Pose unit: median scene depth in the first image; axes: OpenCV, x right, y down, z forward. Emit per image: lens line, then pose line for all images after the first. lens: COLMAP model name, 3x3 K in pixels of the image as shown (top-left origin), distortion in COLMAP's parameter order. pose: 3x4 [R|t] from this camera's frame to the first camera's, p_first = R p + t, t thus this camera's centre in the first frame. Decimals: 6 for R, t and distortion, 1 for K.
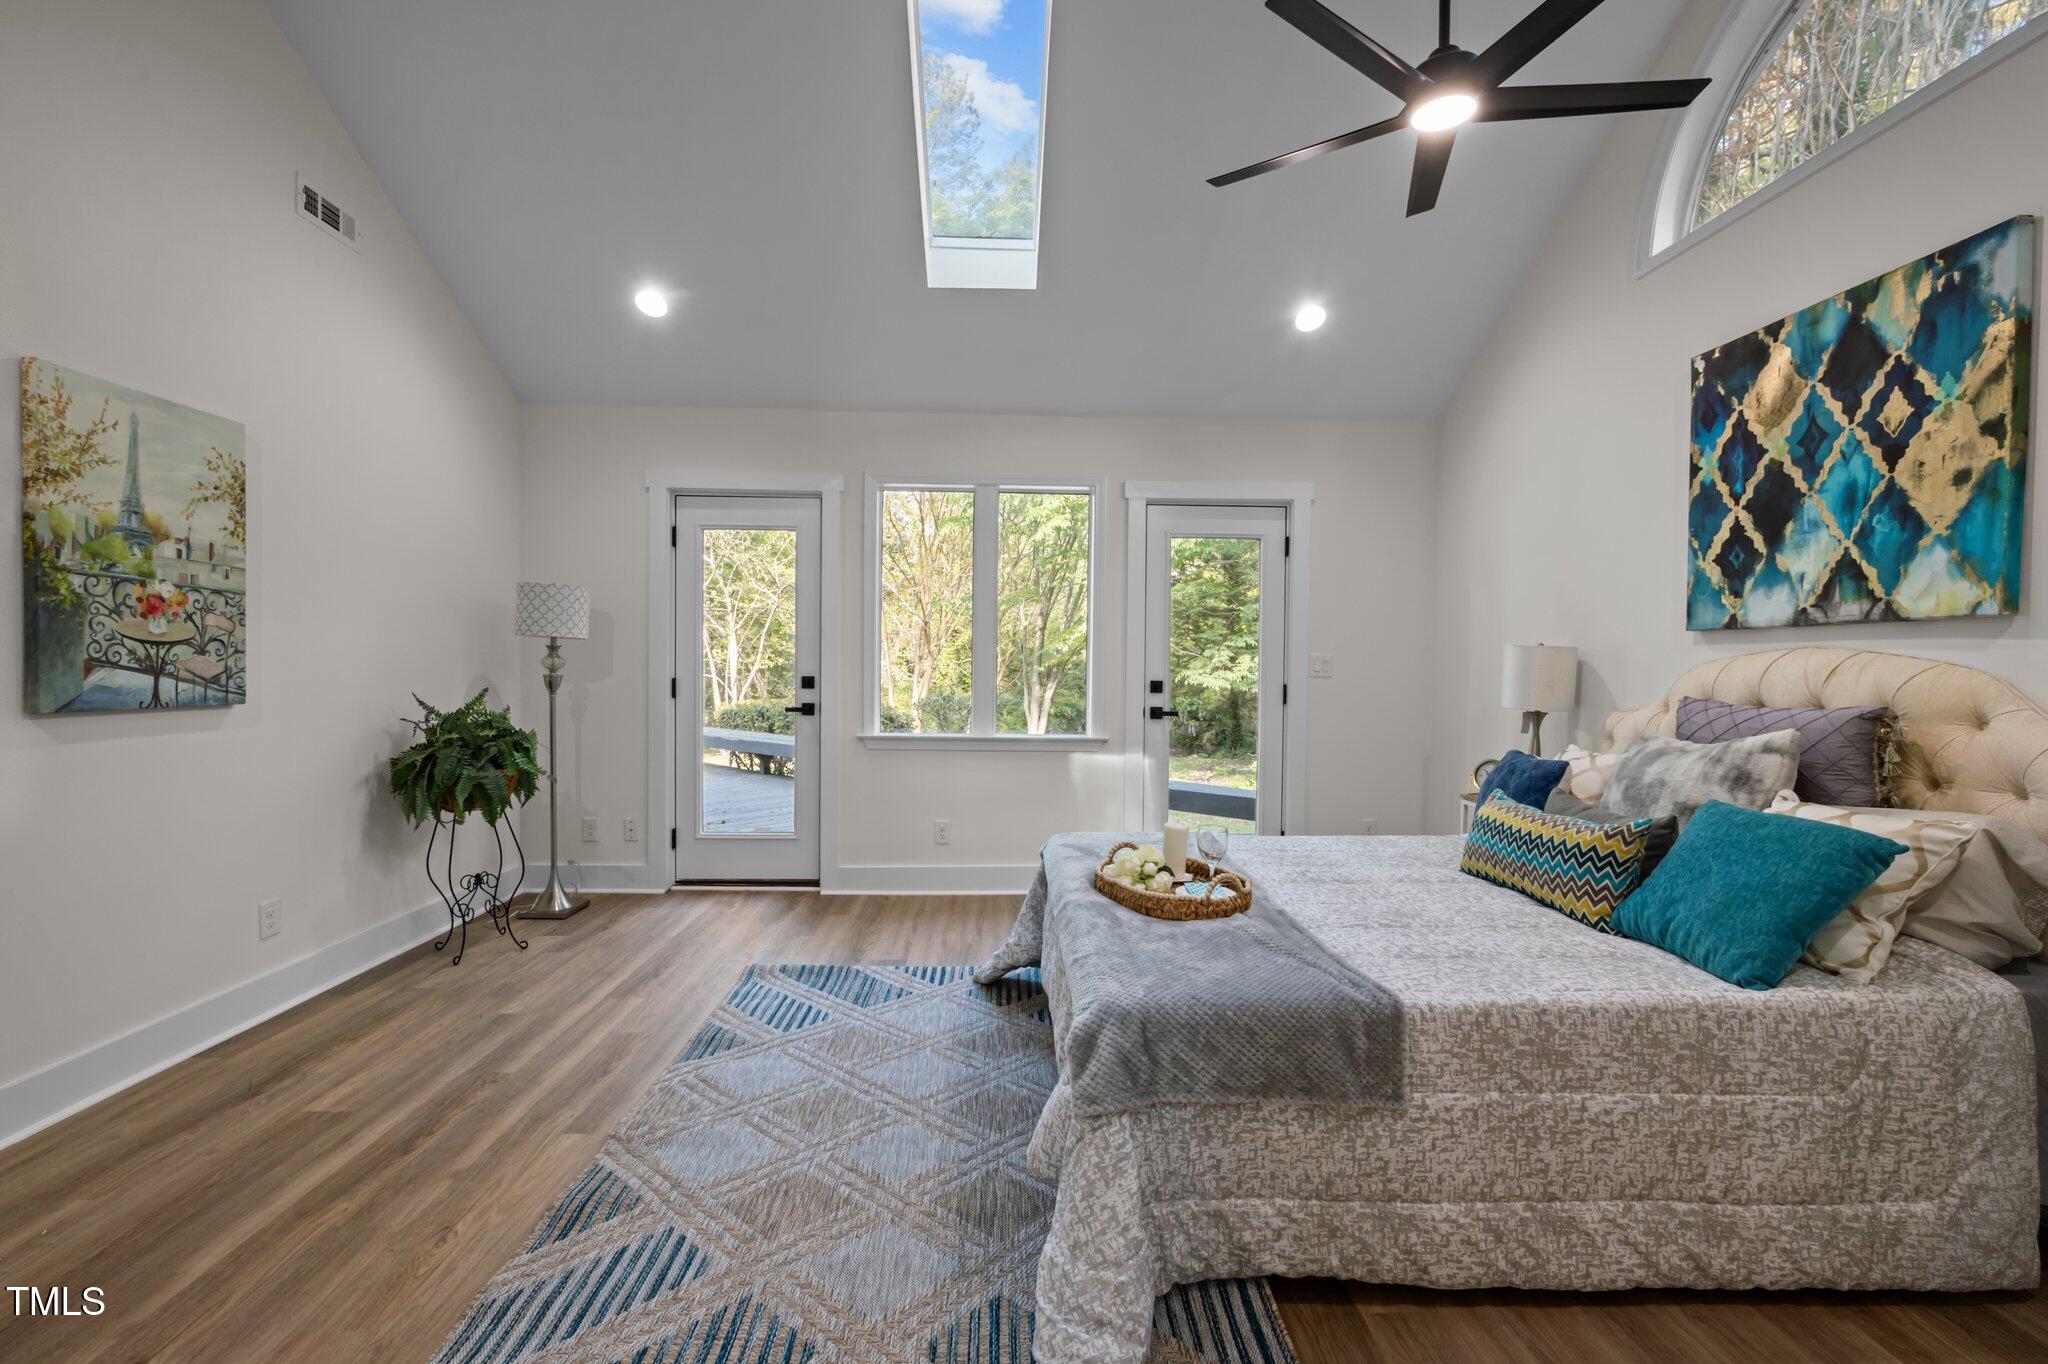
lens RADIAL K [[867.2, 0, 1019.6], [0, 867.2, 675.4], [0, 0, 1]] dist [-0.008572, 0.001612]
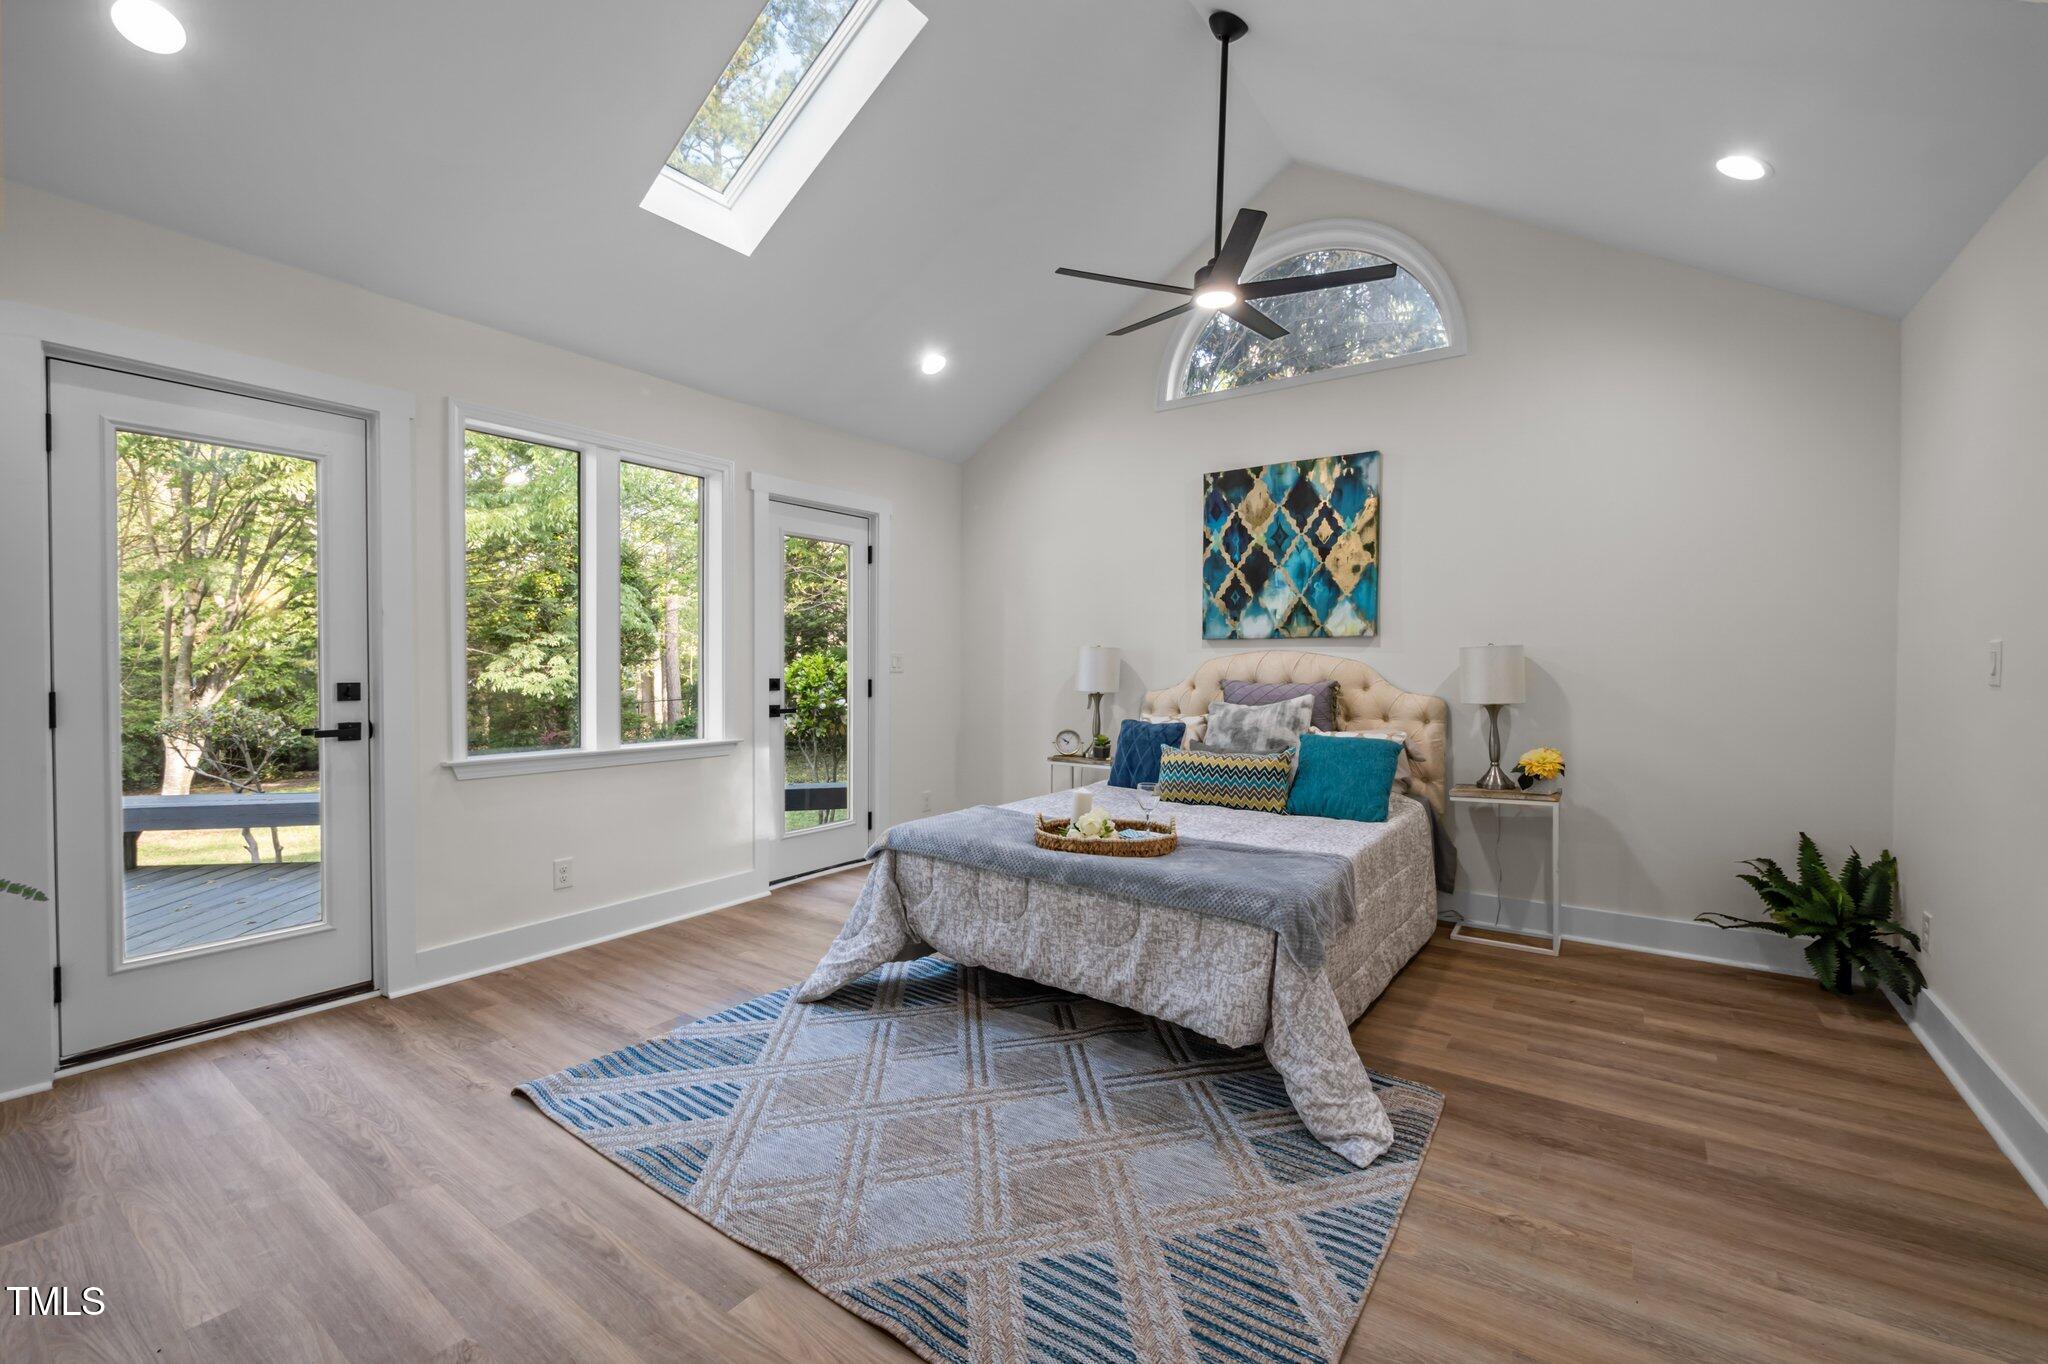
lens RADIAL K [[867.2, 0, 1038.9], [0, 867.2, 674.8], [0, 0, 1]] dist [-0.008572, 0.001612]
pose [[0.589136, -0.018977, 0.807811, -0.865765], [0.014724, 0.999810, 0.012749, -0.011137], [-0.807900, 0.004383, 0.589303, 0.323708]]
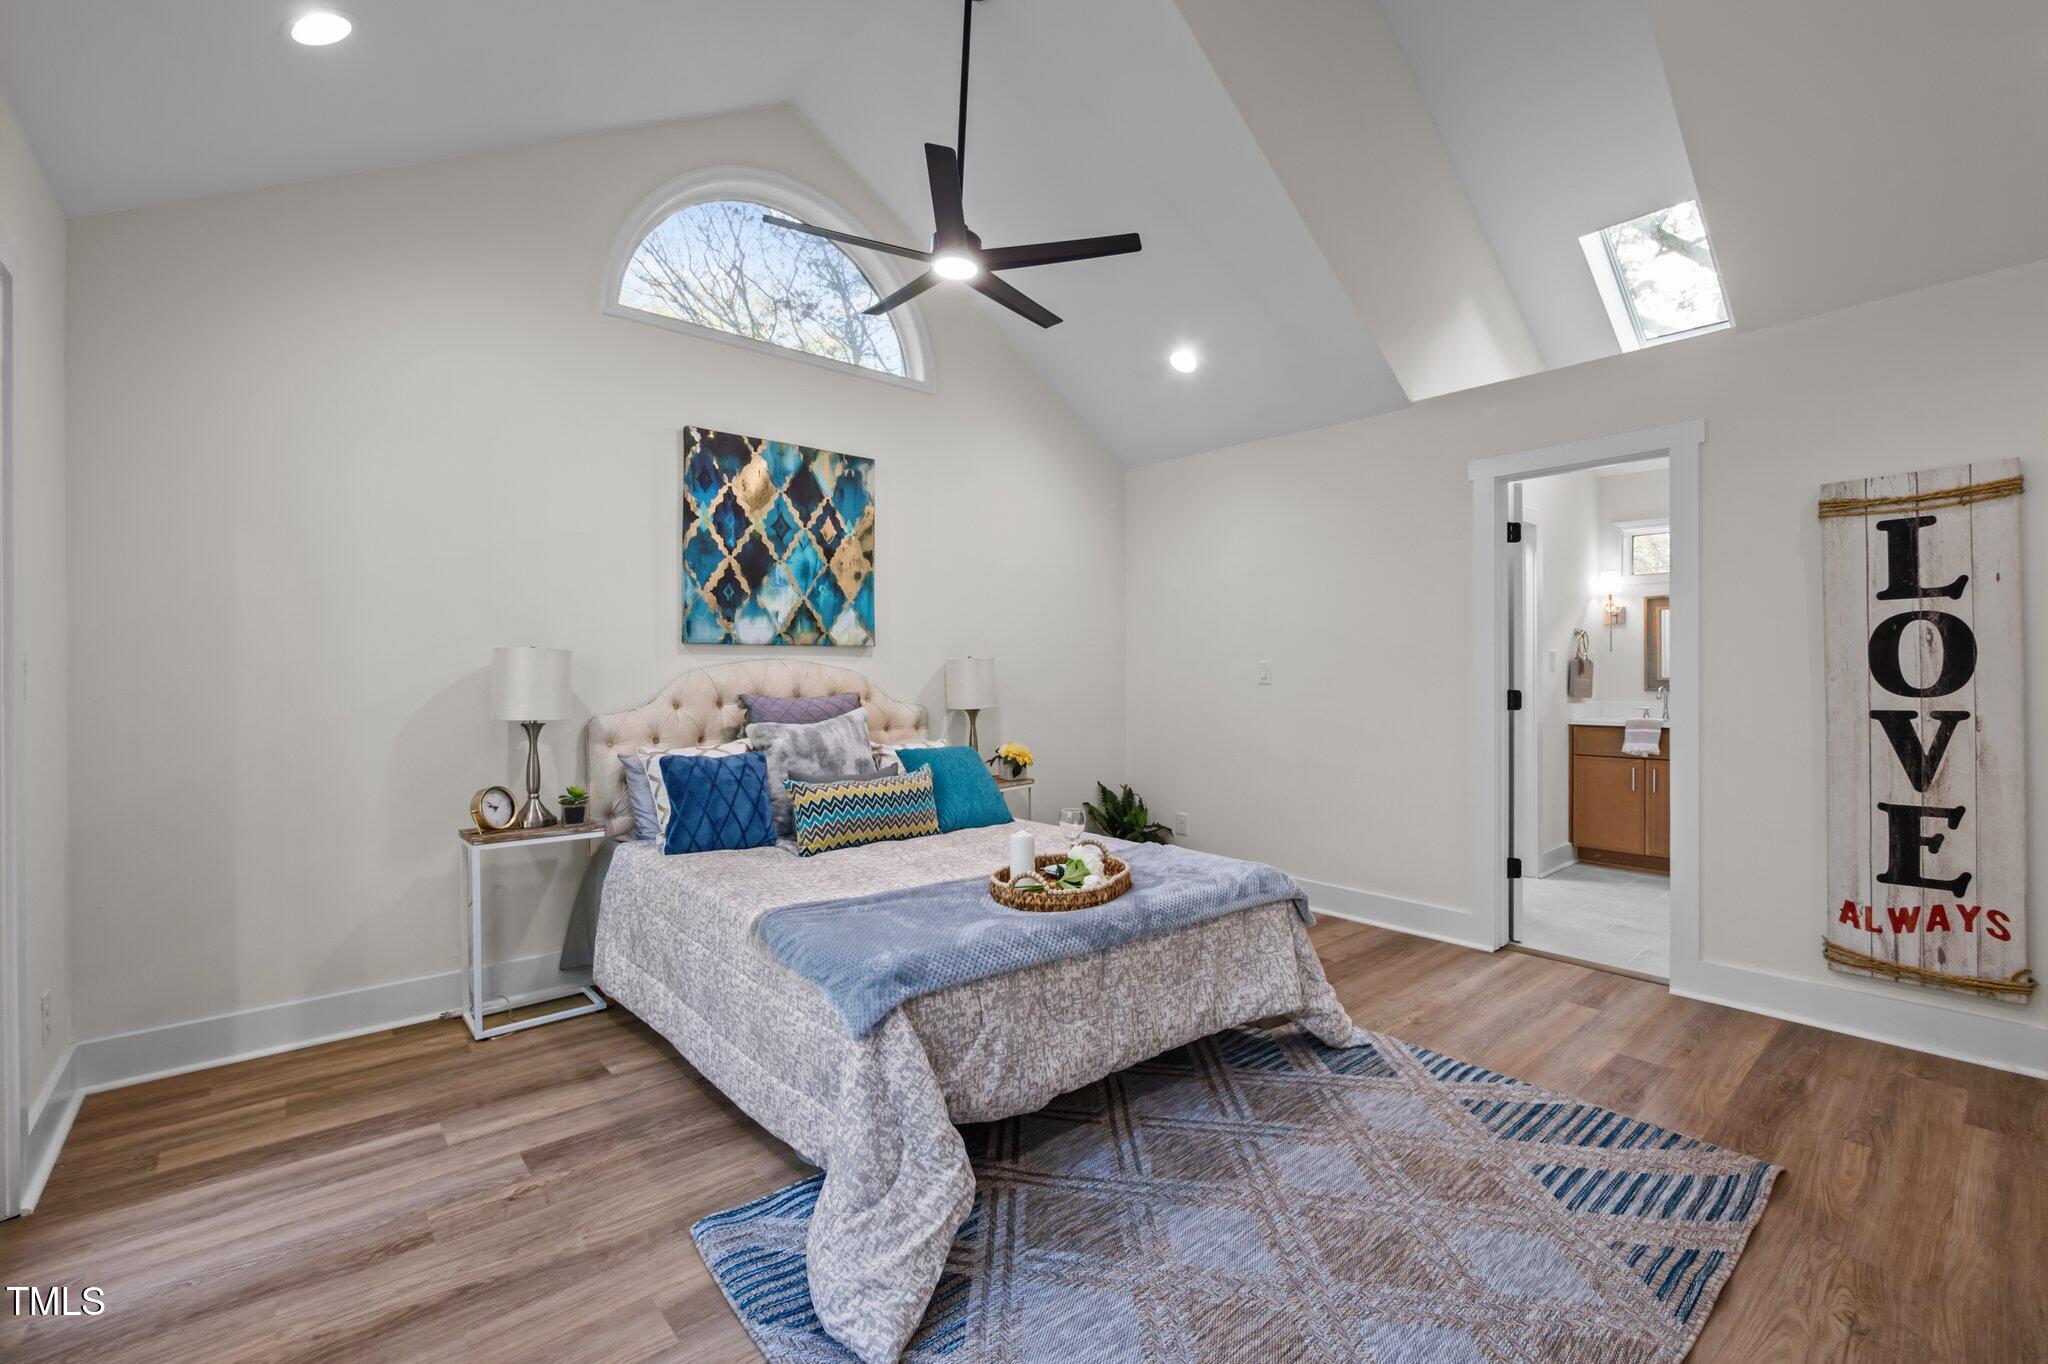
lens RADIAL K [[867.2, 0, 1038.3], [0, 867.2, 675.1], [0, 0, 1]] dist [-0.008572, 0.001612]
pose [[-0.643810, -0.010251, 0.765117, -0.595949], [0.006989, 0.999790, 0.019276, -0.029639], [-0.765154, 0.017757, -0.643603, 1.644150]]
